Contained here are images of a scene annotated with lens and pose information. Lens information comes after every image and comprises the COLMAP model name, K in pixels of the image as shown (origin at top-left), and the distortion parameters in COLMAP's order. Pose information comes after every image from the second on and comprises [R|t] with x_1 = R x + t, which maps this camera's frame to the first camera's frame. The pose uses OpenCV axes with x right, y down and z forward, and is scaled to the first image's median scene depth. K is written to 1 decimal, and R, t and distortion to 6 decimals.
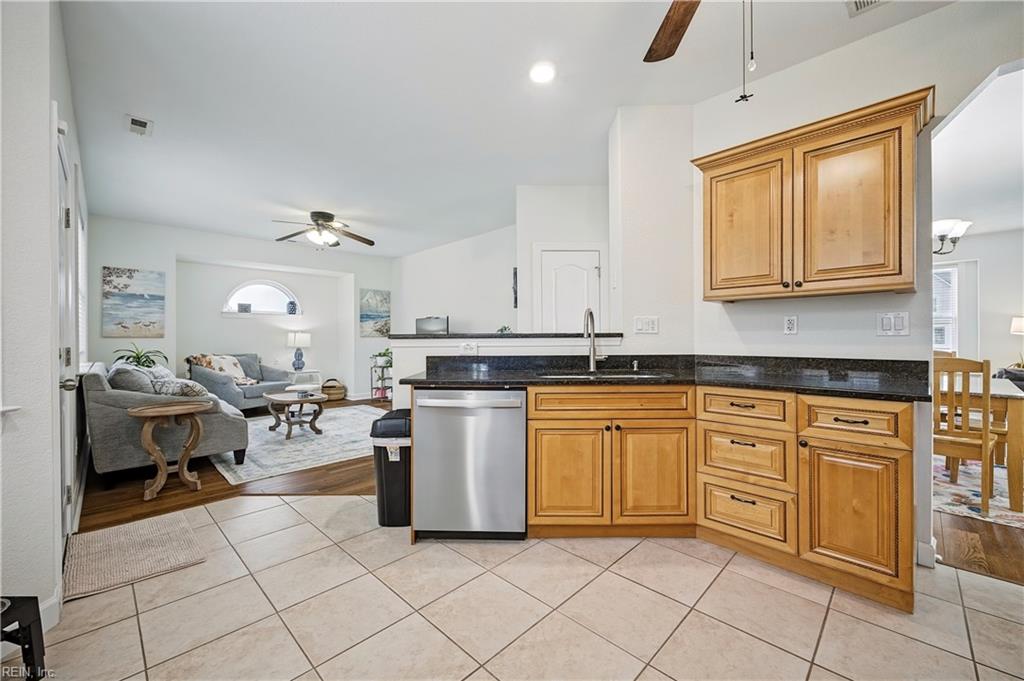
lens RADIAL K [[405.3, 0, 511.3], [0, 405.3, 339.6], [0, 0, 1]] dist [0.003038, -0.000191]
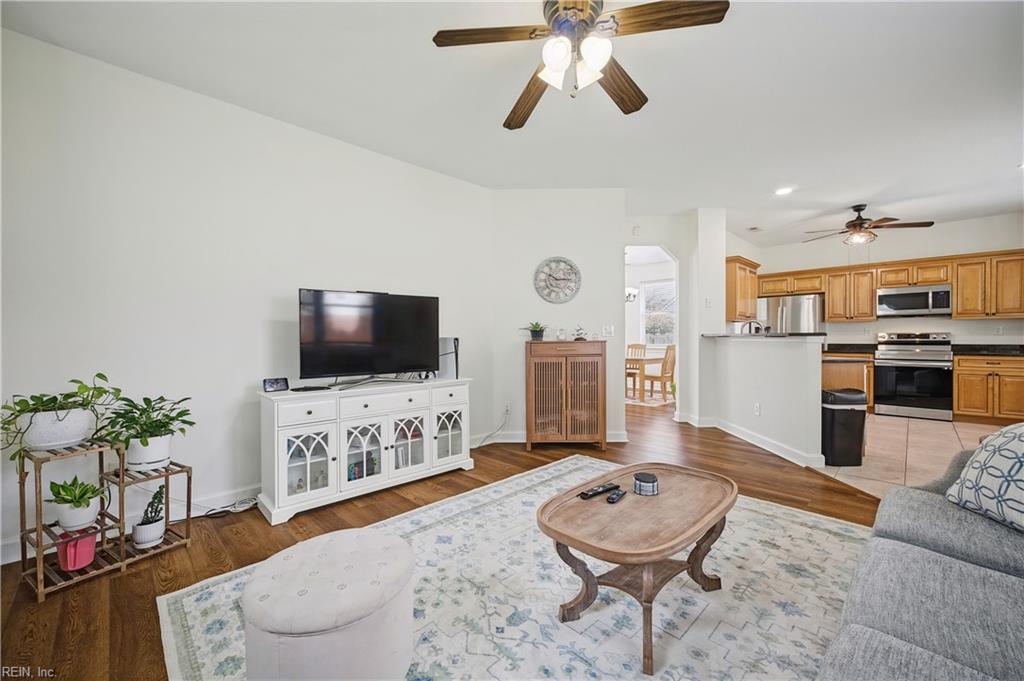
lens RADIAL K [[405.3, 0, 514.1], [0, 405.3, 341.3], [0, 0, 1]] dist [0.003038, -0.000191]
pose [[0.006832, -0.006962, 0.999952, -1.383571], [0.003956, 0.999968, 0.006935, -0.000535], [-0.999969, 0.003908, 0.006859, 1.736786]]
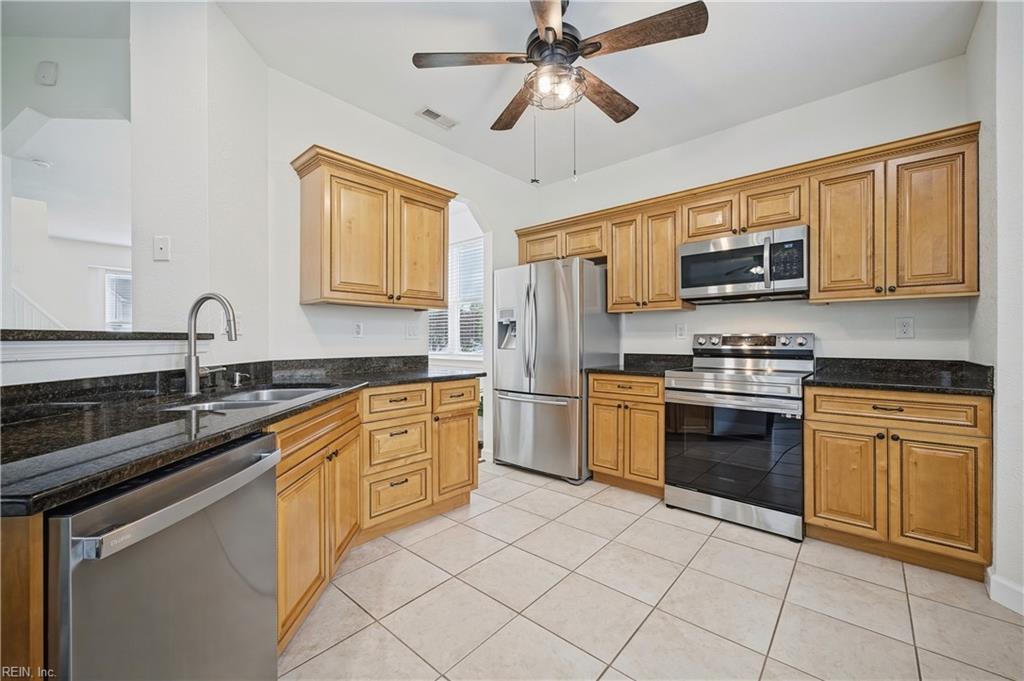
lens RADIAL K [[405.3, 0, 509.6], [0, 405.3, 340.0], [0, 0, 1]] dist [0.003038, -0.000191]
pose [[-0.048608, 0.002076, 0.998816, -0.508430], [0.001471, 0.999997, -0.002007, -0.003320], [-0.998817, 0.001372, -0.048611, 0.645202]]
